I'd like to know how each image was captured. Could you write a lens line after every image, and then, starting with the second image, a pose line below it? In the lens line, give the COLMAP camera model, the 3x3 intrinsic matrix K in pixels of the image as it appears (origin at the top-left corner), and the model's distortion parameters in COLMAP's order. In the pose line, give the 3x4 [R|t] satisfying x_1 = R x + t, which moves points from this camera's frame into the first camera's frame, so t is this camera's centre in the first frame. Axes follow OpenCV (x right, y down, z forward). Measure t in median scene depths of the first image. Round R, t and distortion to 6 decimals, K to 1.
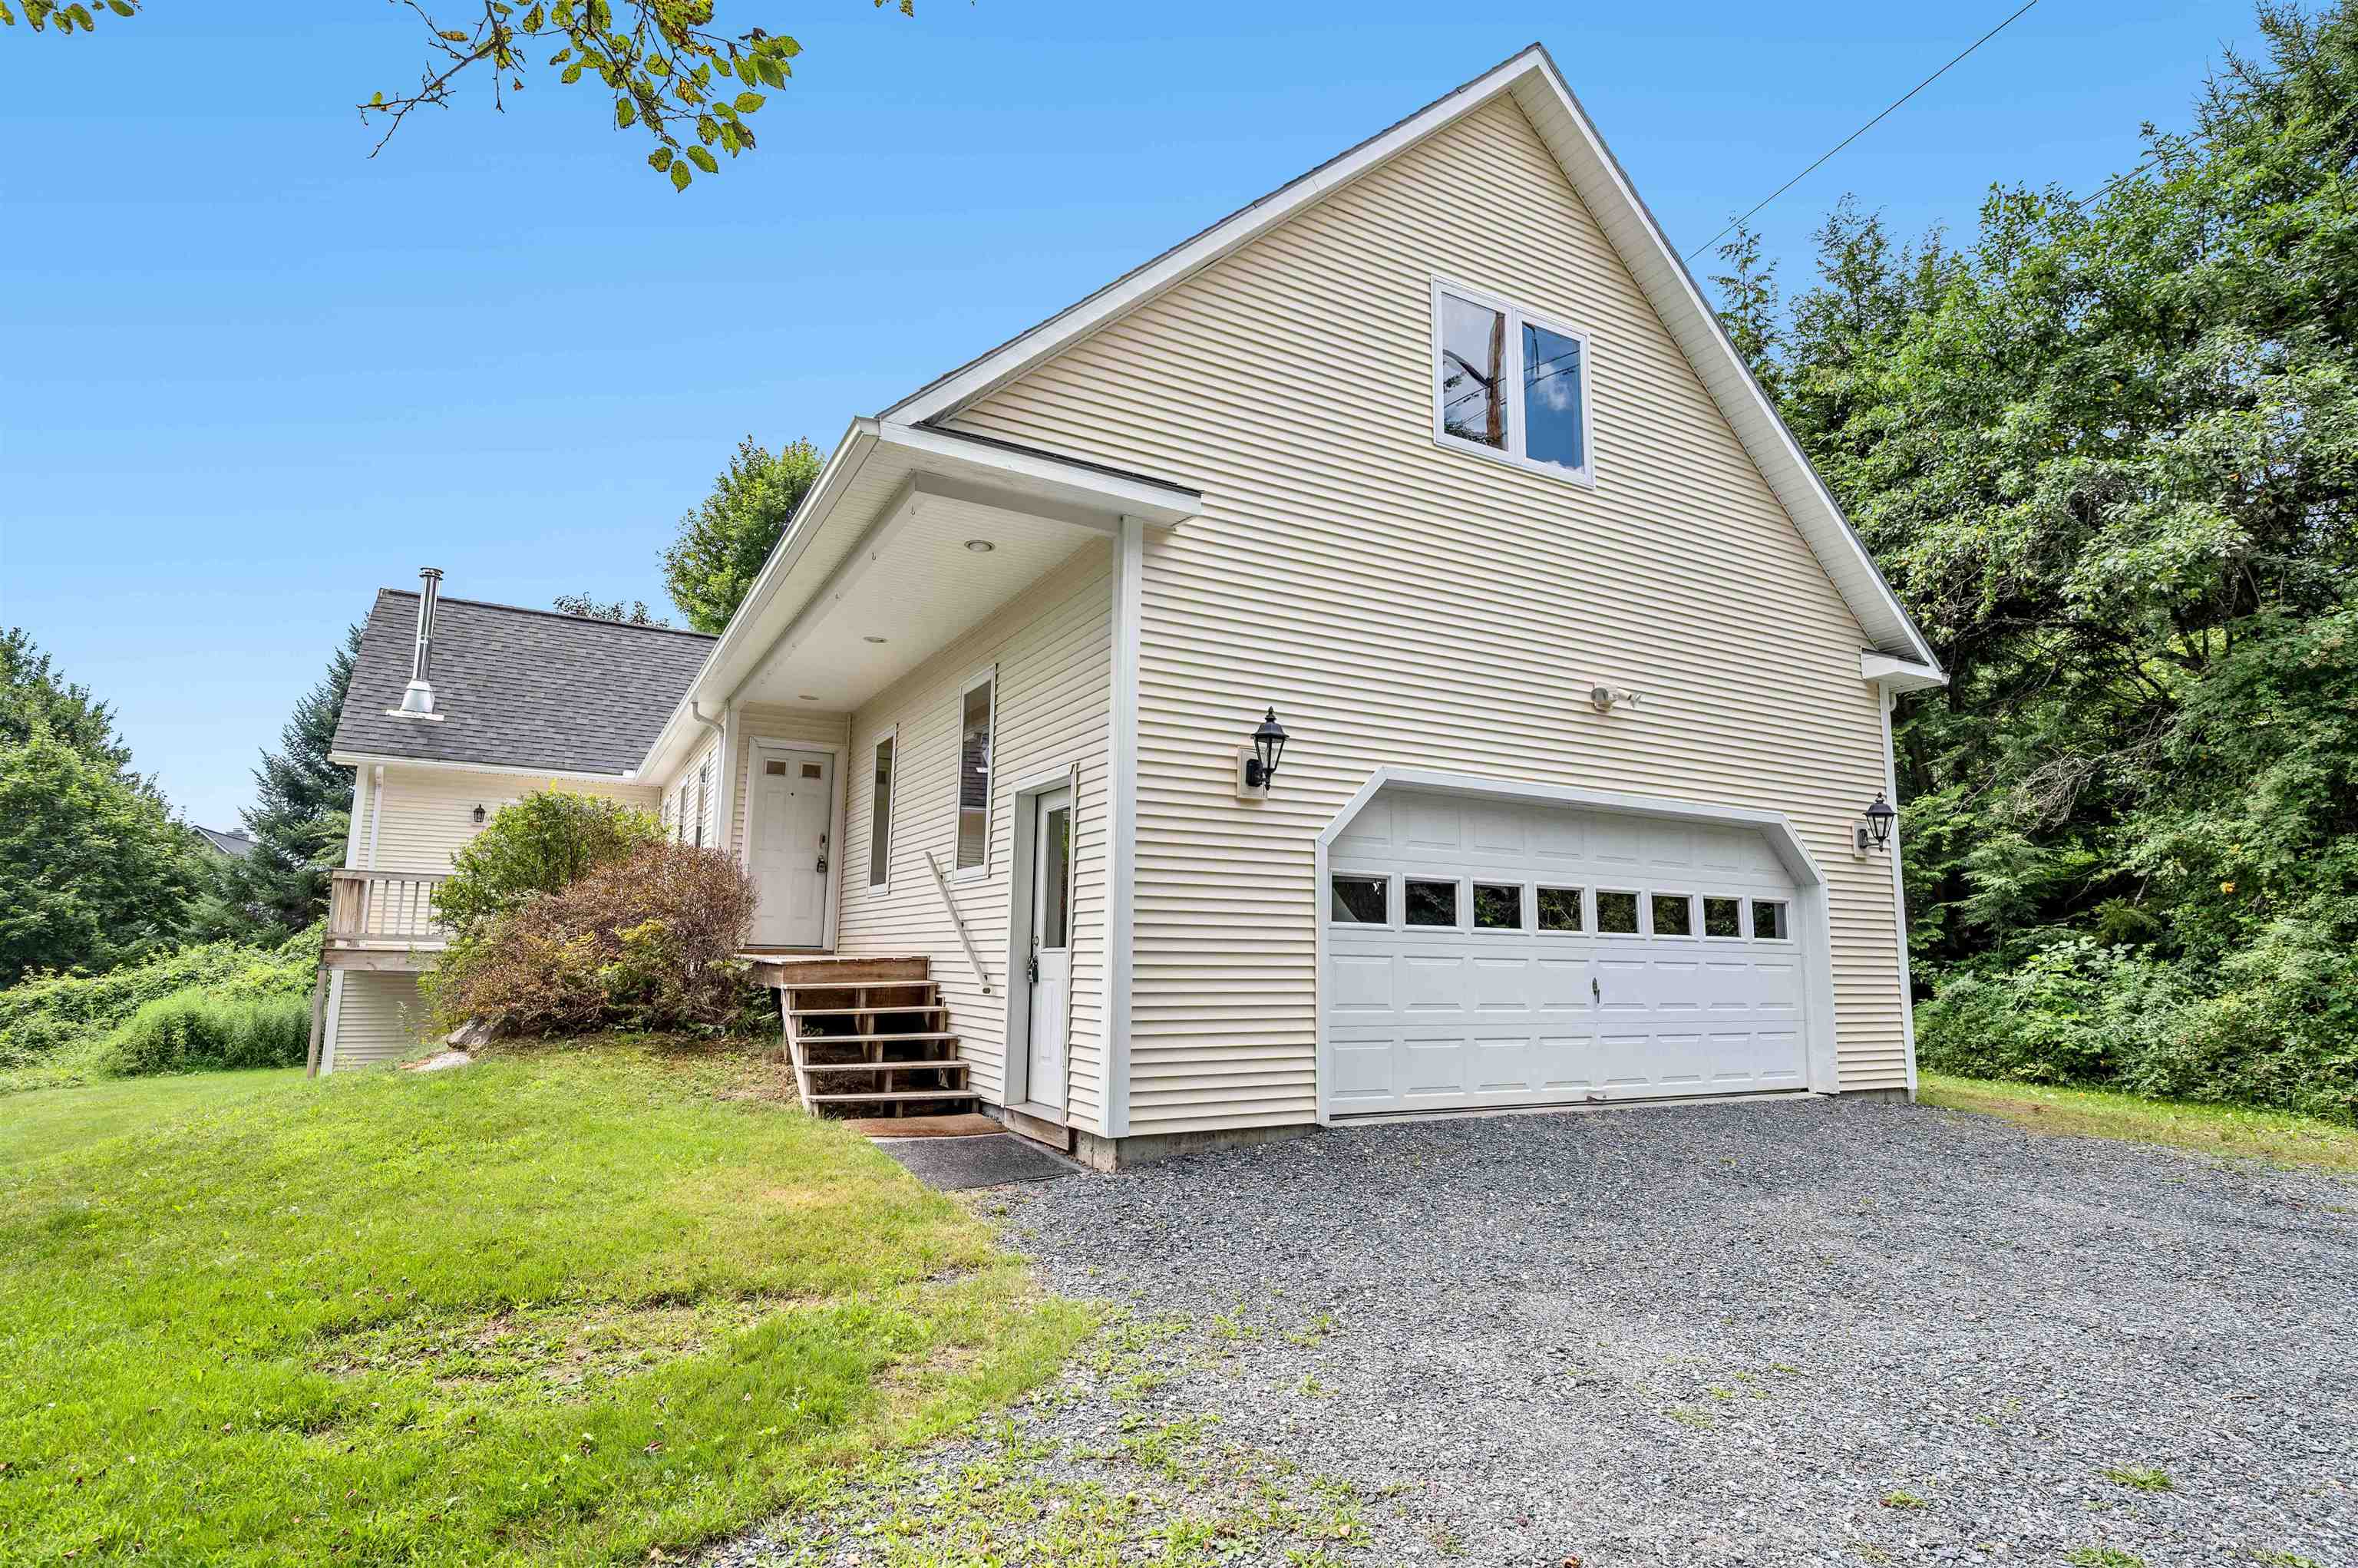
lens RADIAL K [[1181.4, 0, 1185.0], [0, 1181.4, 719.1], [0, 0, 1]] dist [0.016203, 0.000369]
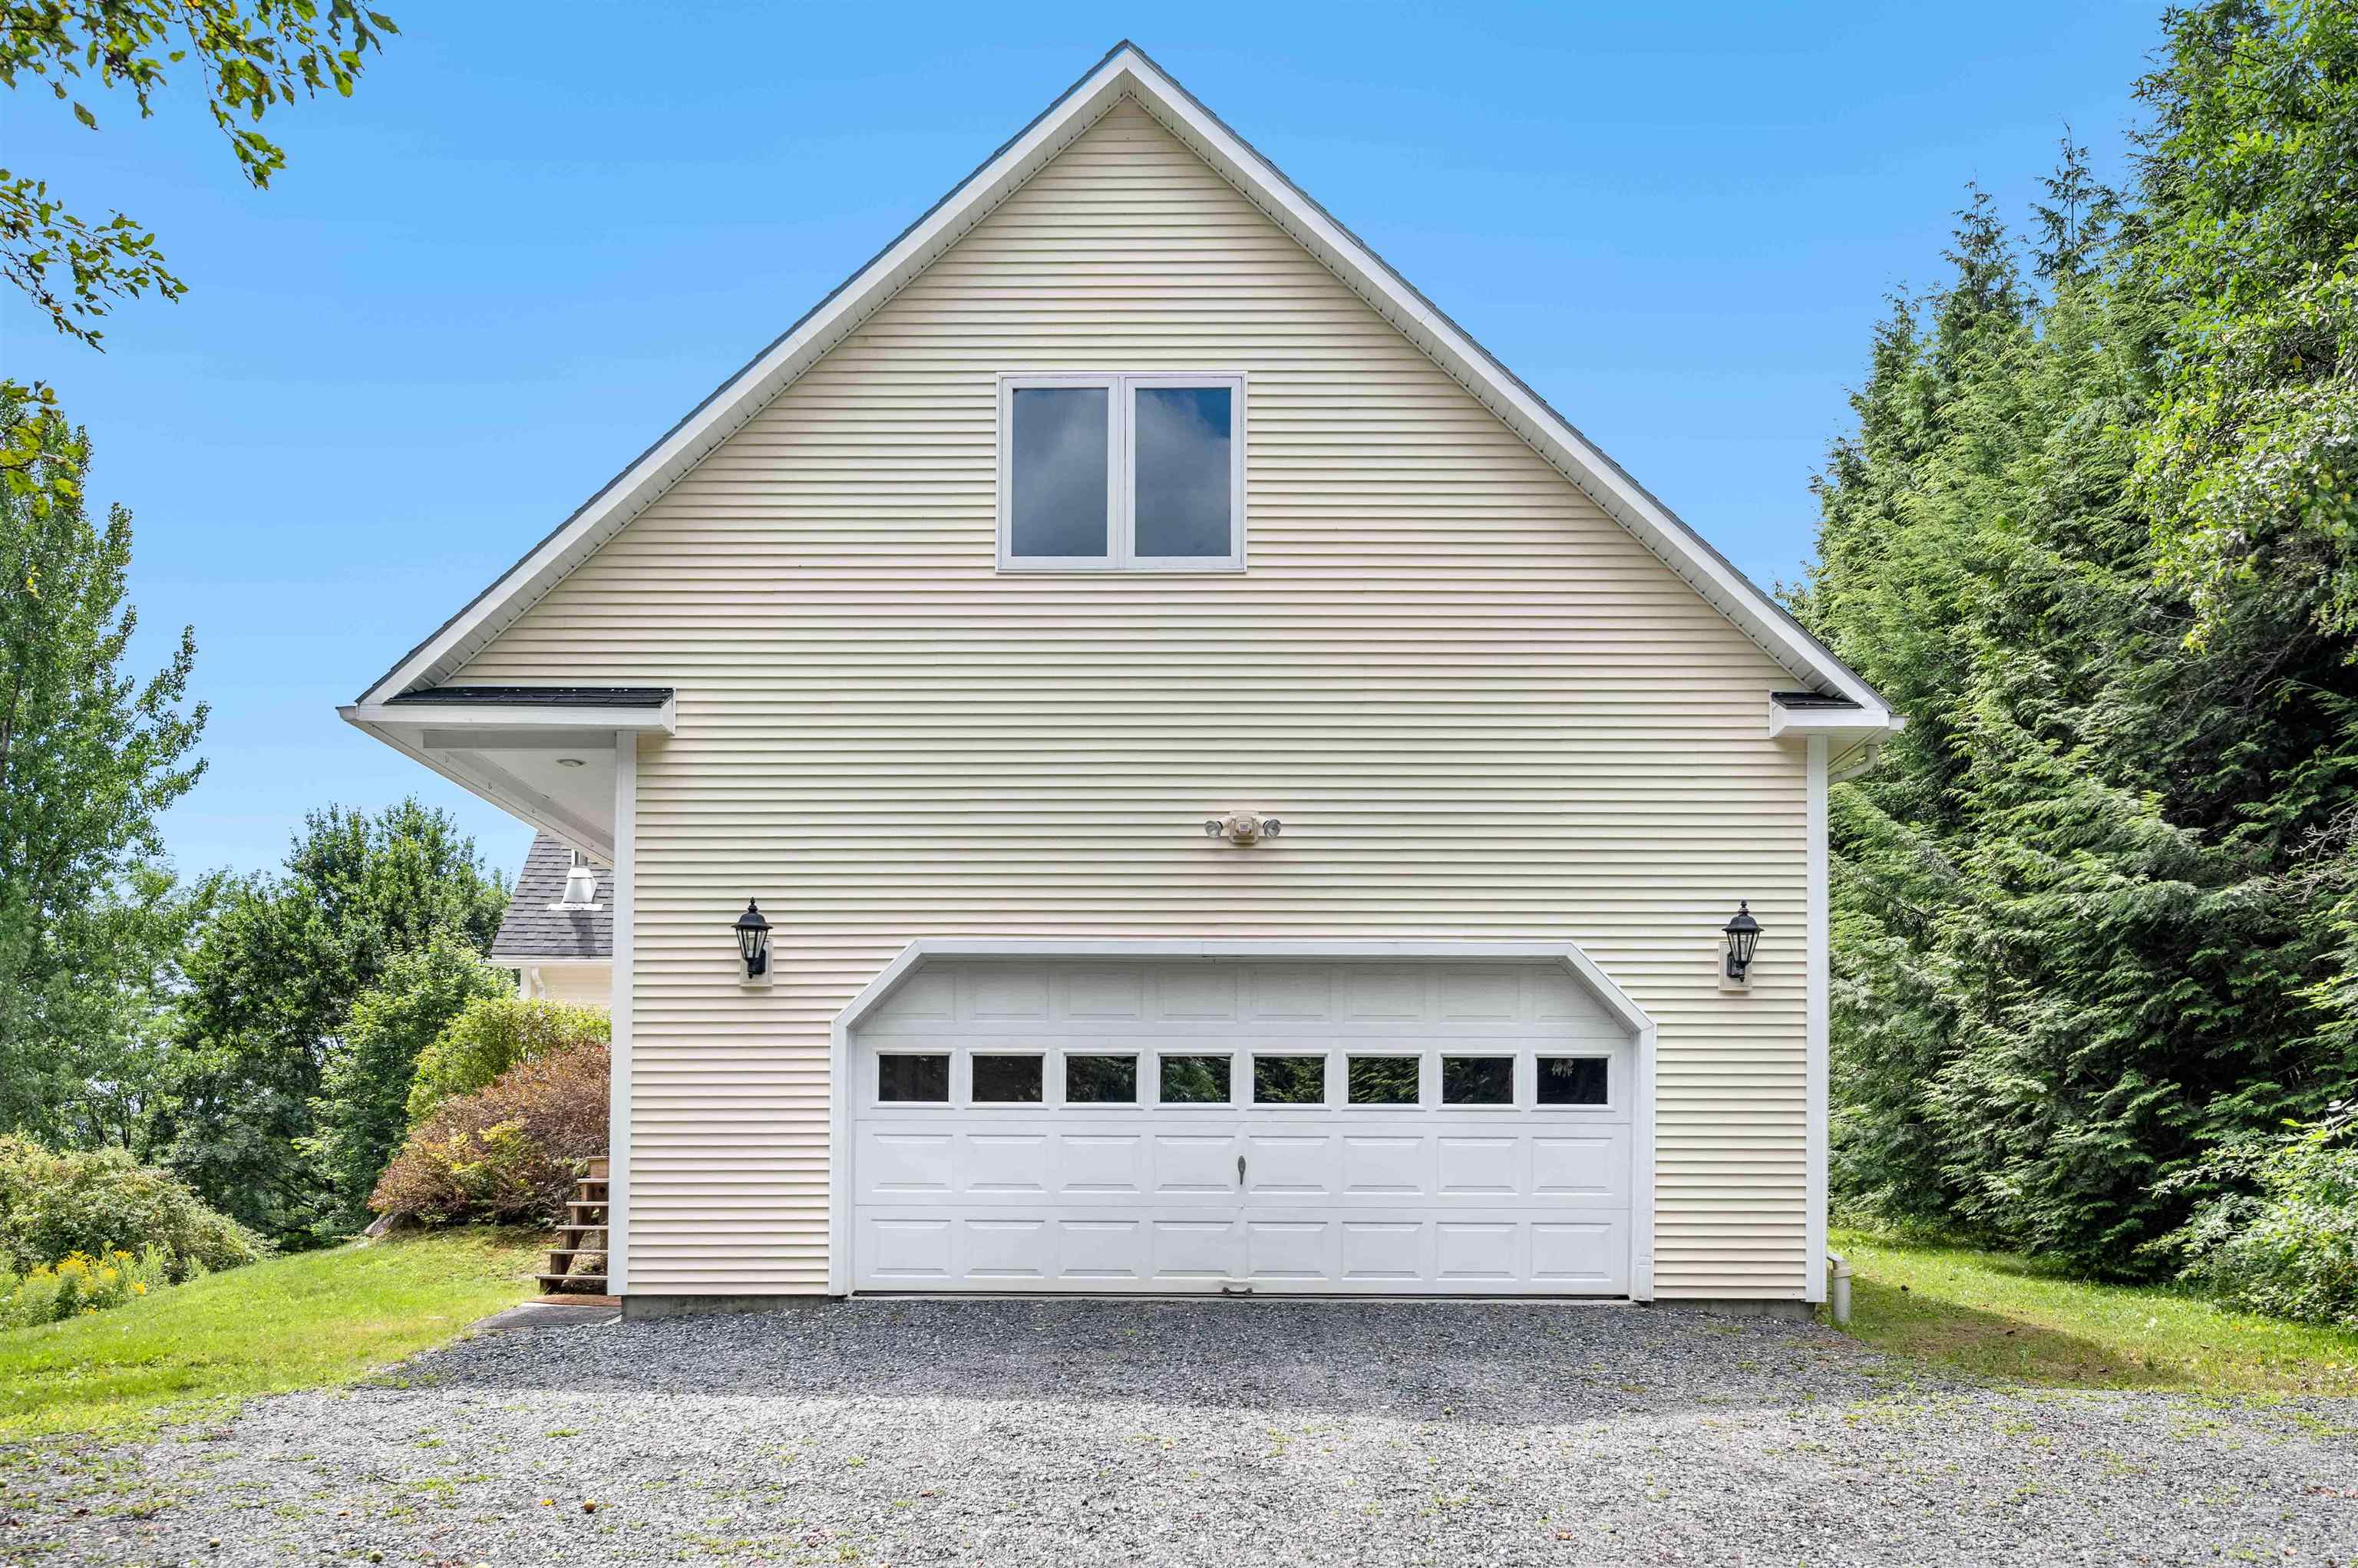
lens RADIAL K [[2102.2, 0, 1067.0], [0, 2102.2, 961.5], [0, 0, 1]] dist [0.002339, 0.000438]
pose [[0.856342, -0.066921, -0.512055, 0.981404], [0.111080, 0.992227, 0.056091, -0.021146], [0.504321, -0.104912, 0.857119, -0.345164]]
